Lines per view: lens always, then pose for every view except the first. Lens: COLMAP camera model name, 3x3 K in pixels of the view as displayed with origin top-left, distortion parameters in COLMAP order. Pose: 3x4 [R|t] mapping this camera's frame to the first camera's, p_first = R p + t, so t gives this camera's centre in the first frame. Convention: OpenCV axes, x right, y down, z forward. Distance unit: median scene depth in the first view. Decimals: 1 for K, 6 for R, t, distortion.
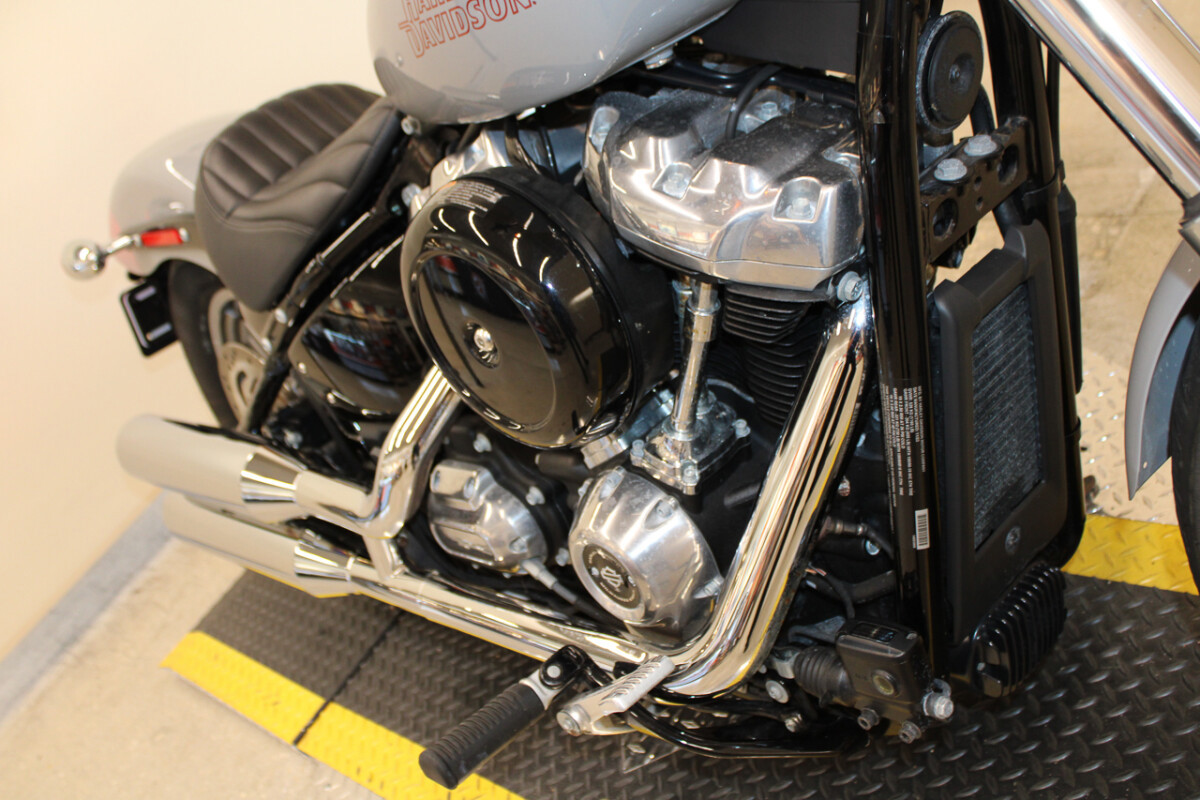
lens RADIAL K [[1296.9, 0, 604.1], [0, 1296.9, 400.9], [0, 0, 1]] dist [-0.054371, 0.000000]
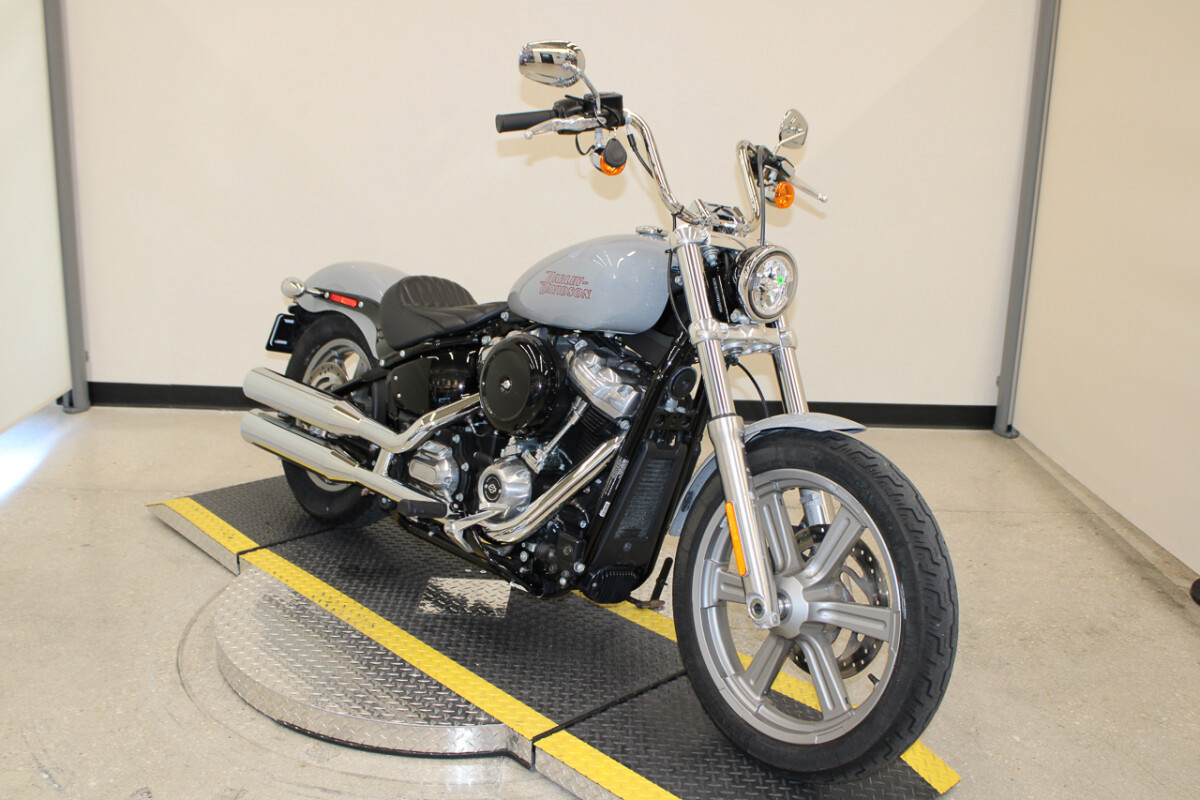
lens RADIAL K [[1218.9, 0, 598.9], [0, 1218.9, 389.4], [0, 0, 1]] dist [-0.059803, 0.000000]
pose [[0.839559, 0.538835, 0.069262, -0.099037], [-0.493513, 0.809745, -0.317424, 0.694778], [-0.227124, 0.232314, 0.945751, -1.547489]]
